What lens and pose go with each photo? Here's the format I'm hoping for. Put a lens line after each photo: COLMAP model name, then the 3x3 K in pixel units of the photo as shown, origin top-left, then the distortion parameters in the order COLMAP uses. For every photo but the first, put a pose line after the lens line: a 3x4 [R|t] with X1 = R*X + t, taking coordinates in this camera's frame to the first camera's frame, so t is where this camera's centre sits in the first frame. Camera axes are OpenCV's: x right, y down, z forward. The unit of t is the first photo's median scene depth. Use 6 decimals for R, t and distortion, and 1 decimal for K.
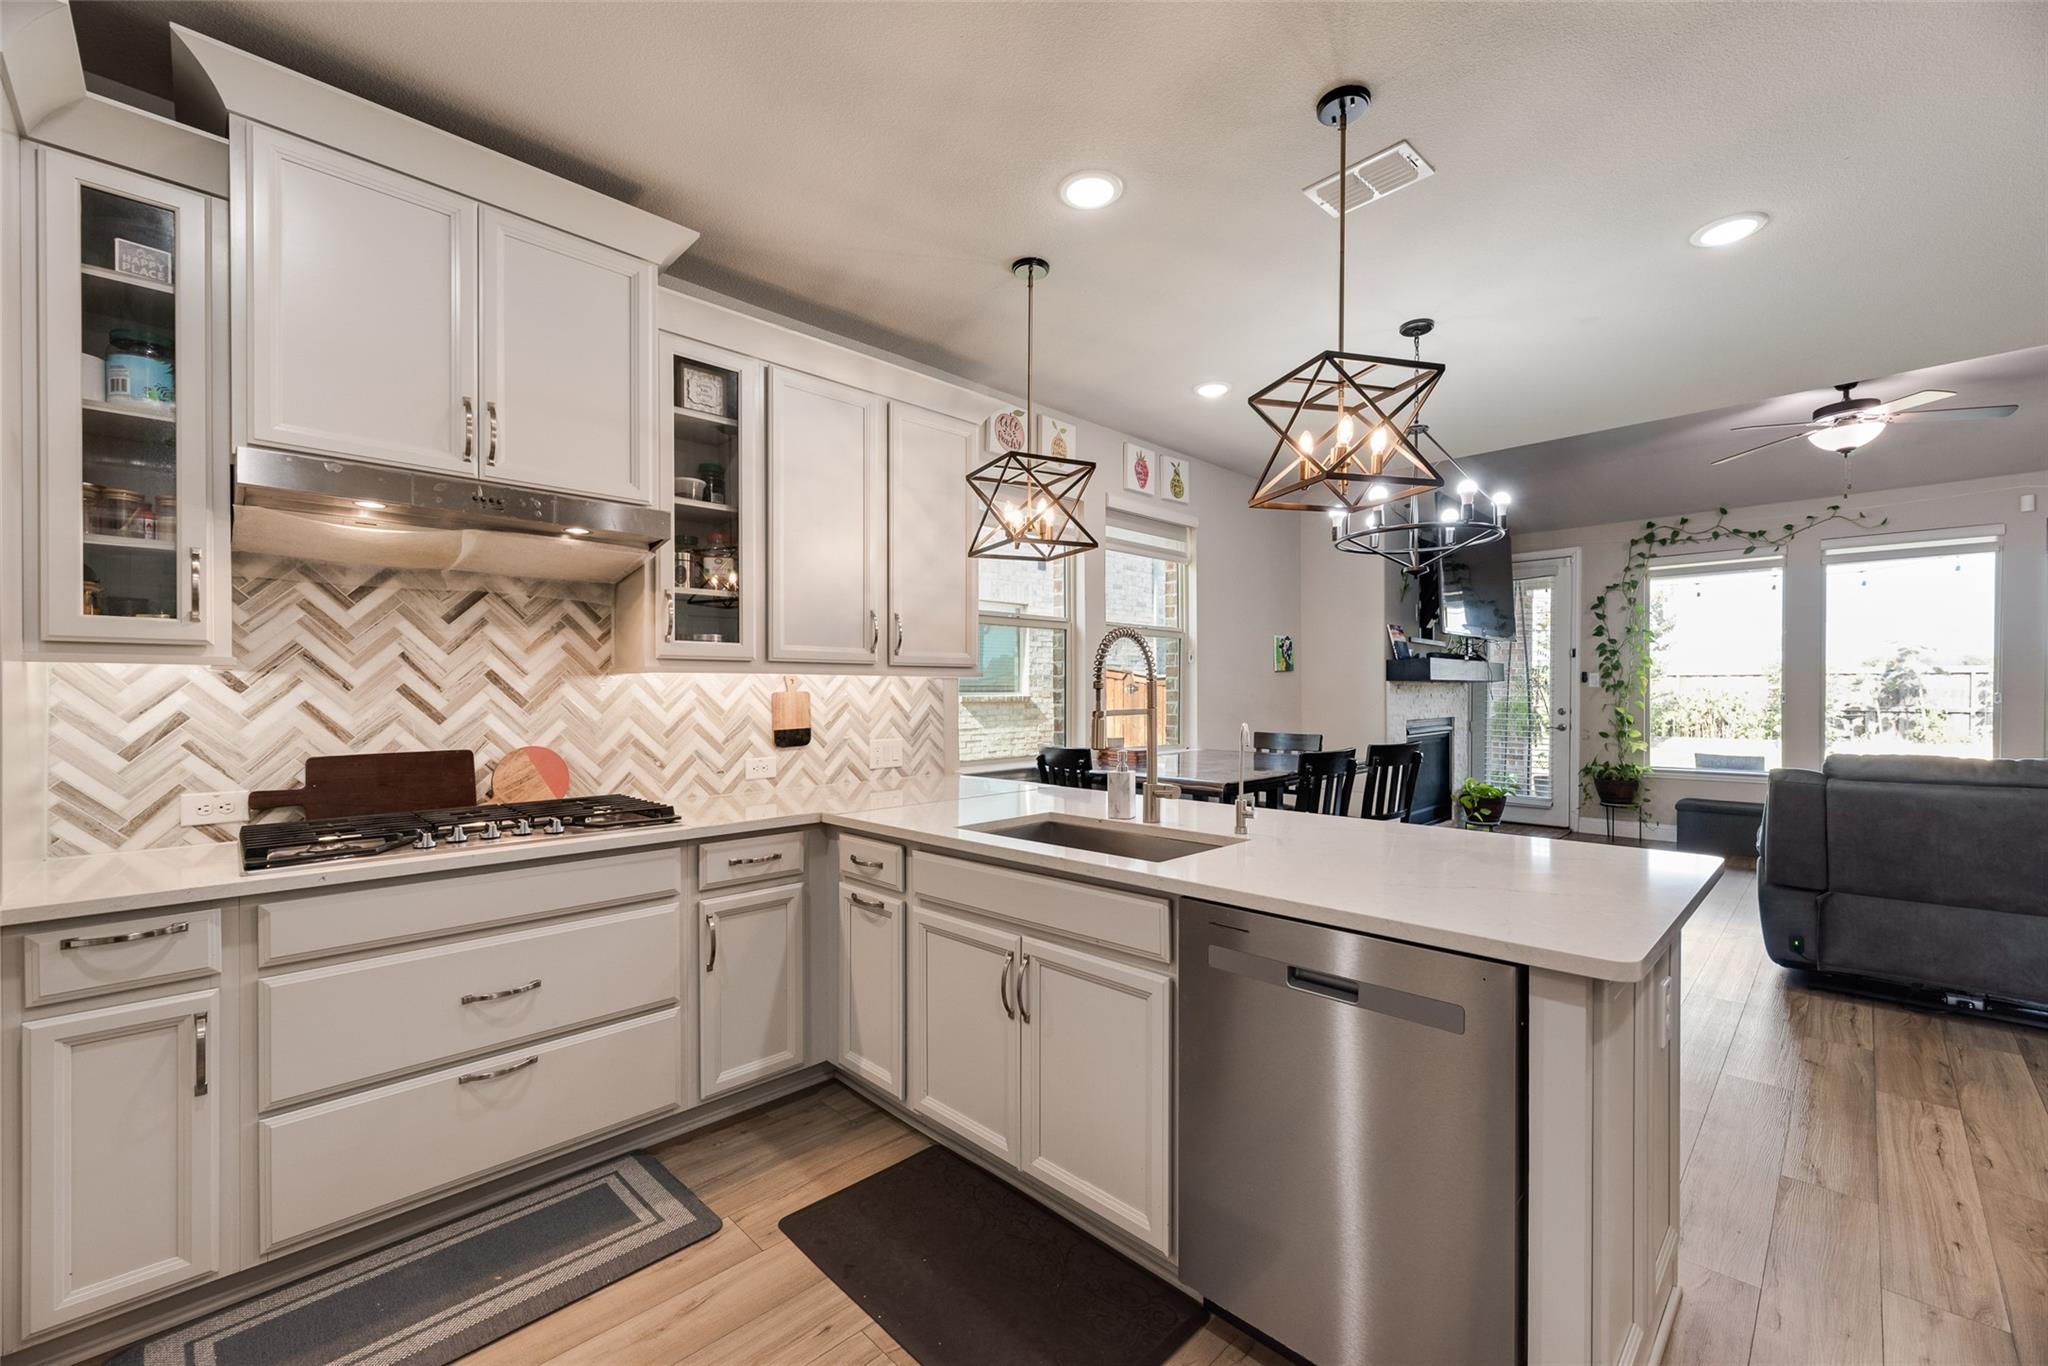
lens RADIAL K [[823.4, 0, 1029.1], [0, 823.4, 702.6], [0, 0, 1]] dist [0.003248, 0.000119]
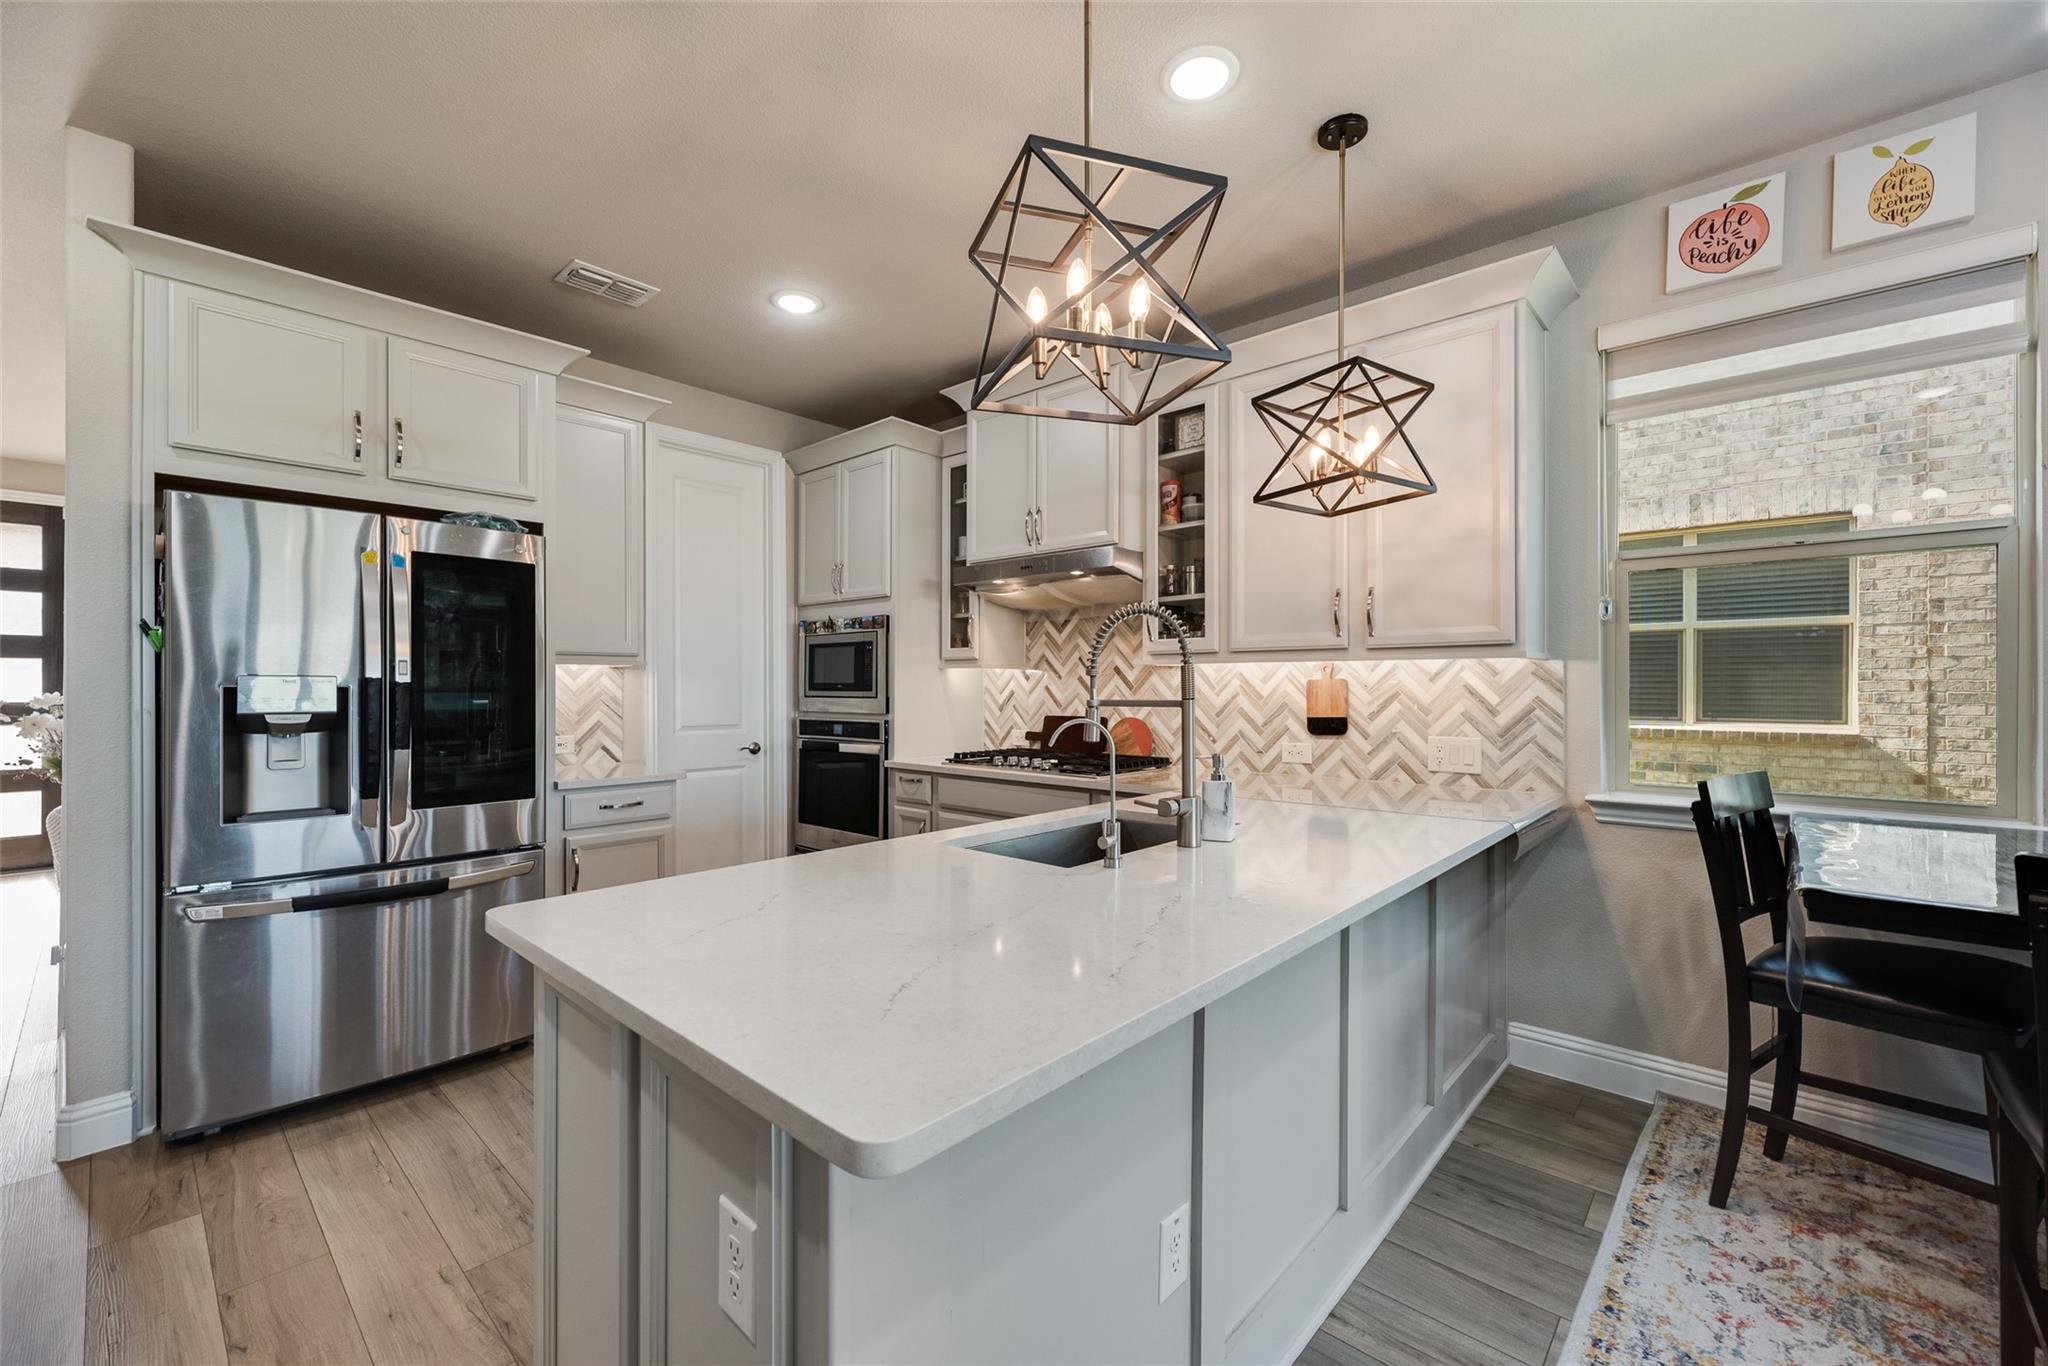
lens RADIAL K [[827.1, 0, 1027.8], [0, 827.1, 686.5], [0, 0, 1]] dist [0.000980, -0.000071]
pose [[0.053451, 0.005589, -0.998555, 0.667928], [-0.010574, 0.999931, 0.005030, -0.005436], [0.998515, 0.010290, 0.053506, 0.584098]]
